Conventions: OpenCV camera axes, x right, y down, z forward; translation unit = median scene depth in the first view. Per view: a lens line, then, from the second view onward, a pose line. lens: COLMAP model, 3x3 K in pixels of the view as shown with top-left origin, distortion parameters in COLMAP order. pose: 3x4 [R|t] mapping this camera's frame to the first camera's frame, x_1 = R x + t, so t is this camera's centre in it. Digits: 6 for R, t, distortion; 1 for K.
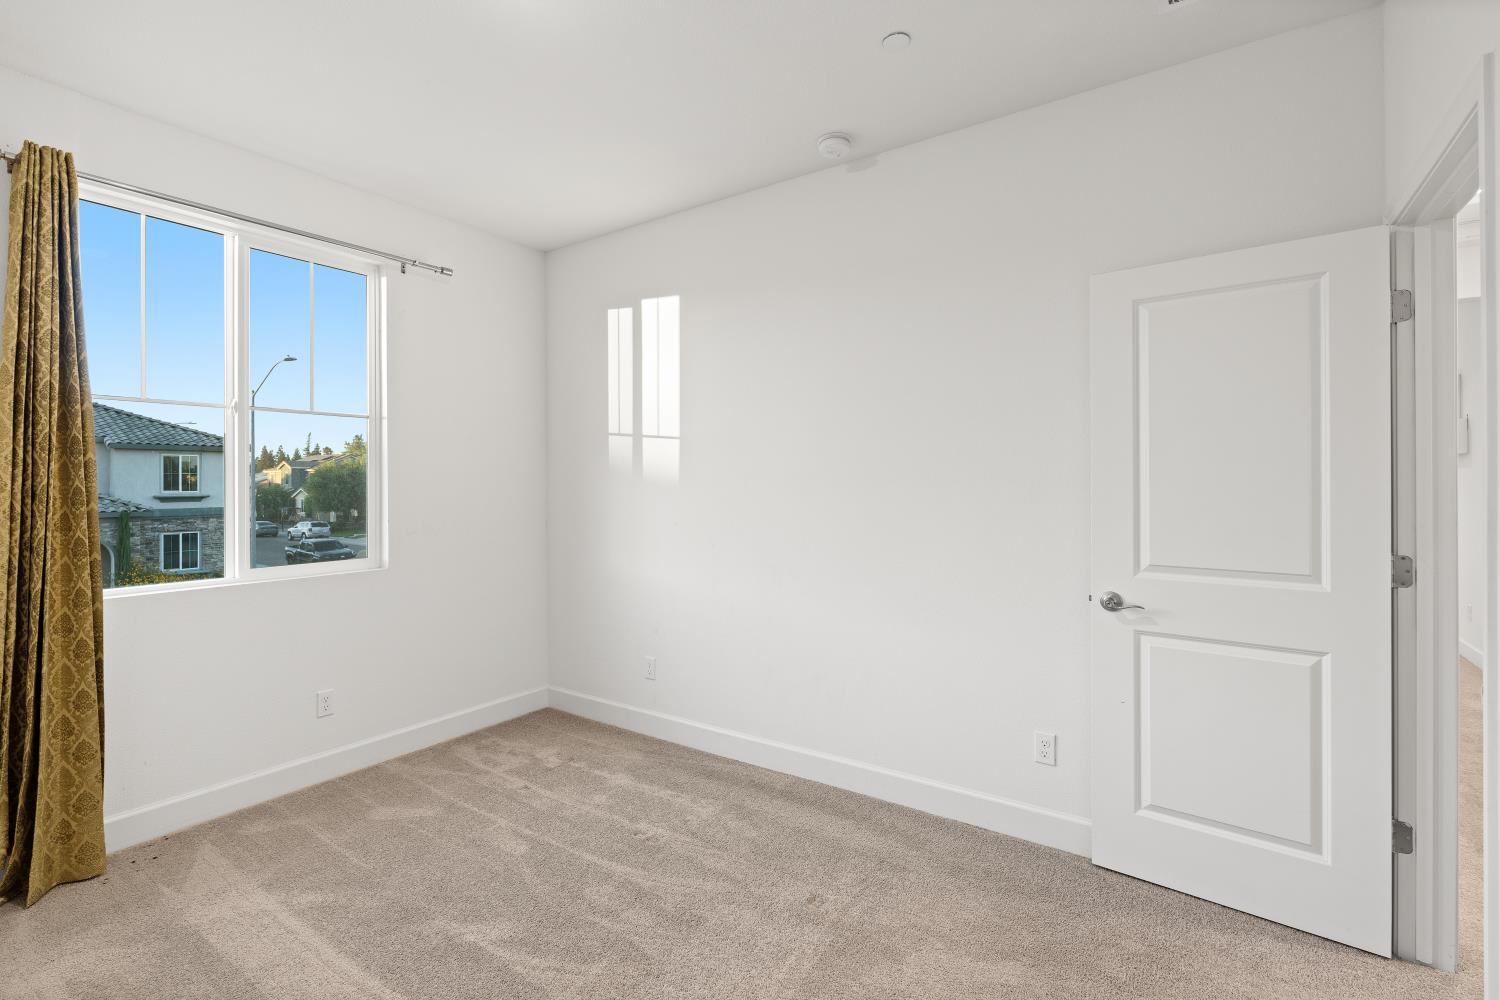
lens RADIAL K [[669.2, 0, 745.9], [0, 669.2, 489.9], [0, 0, 1]] dist [-0.002814, -0.000430]
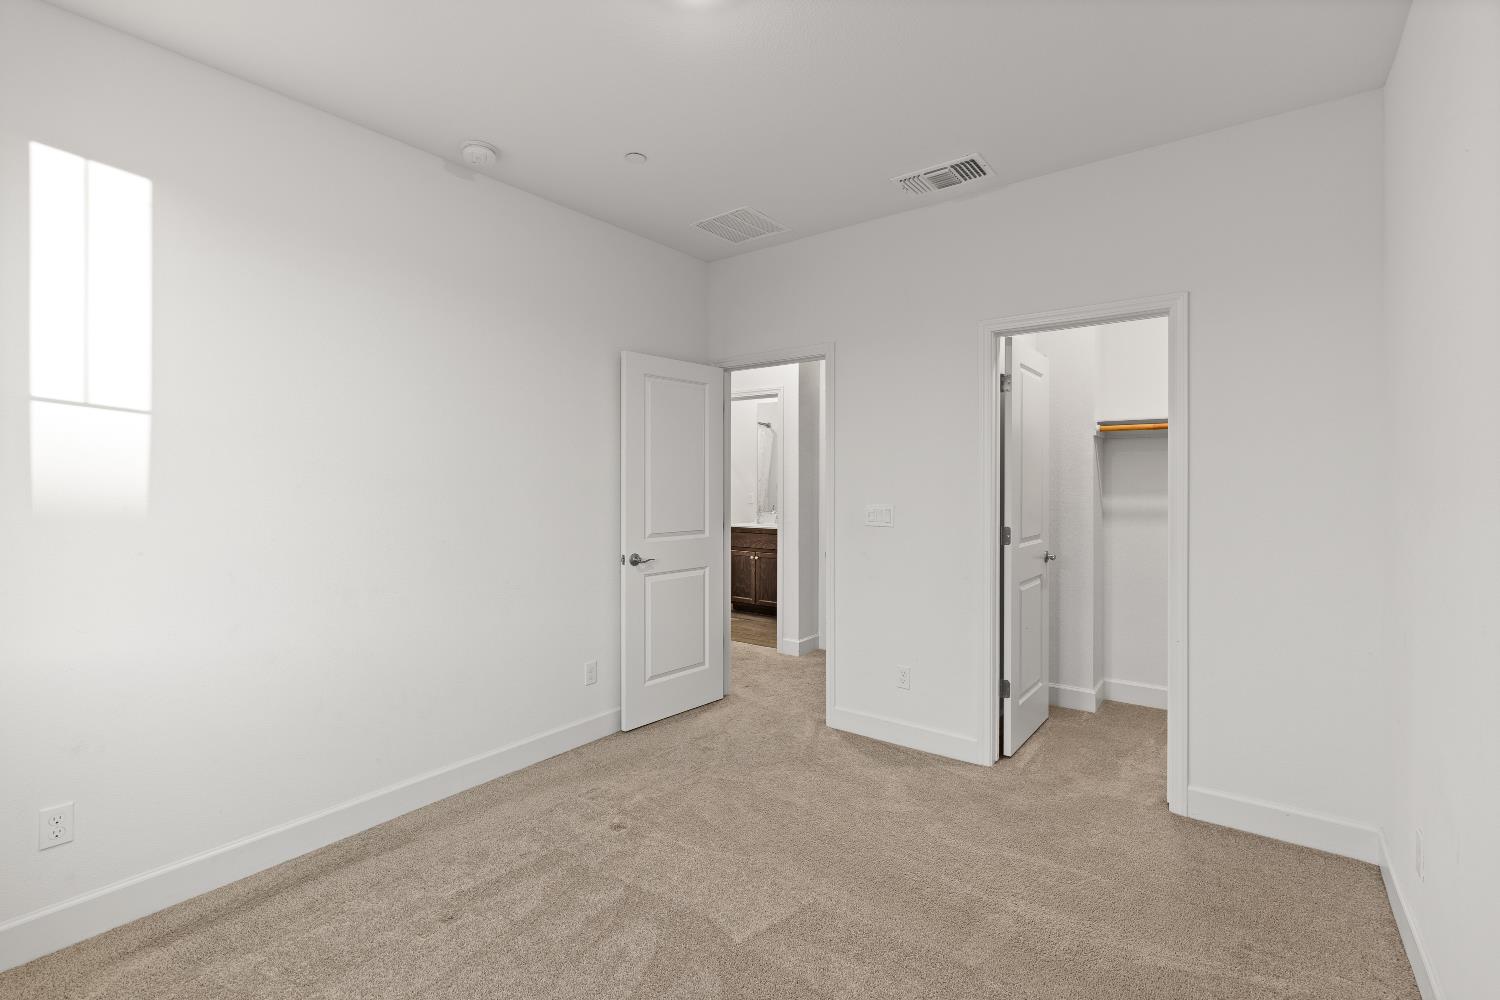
lens RADIAL K [[669.2, 0, 739.6], [0, 669.2, 492.5], [0, 0, 1]] dist [-0.002814, -0.000430]
pose [[0.063244, -0.013038, 0.997913, -0.916893], [0.009404, 0.999878, 0.012468, -0.010002], [-0.997954, 0.008596, 0.063359, 0.576645]]
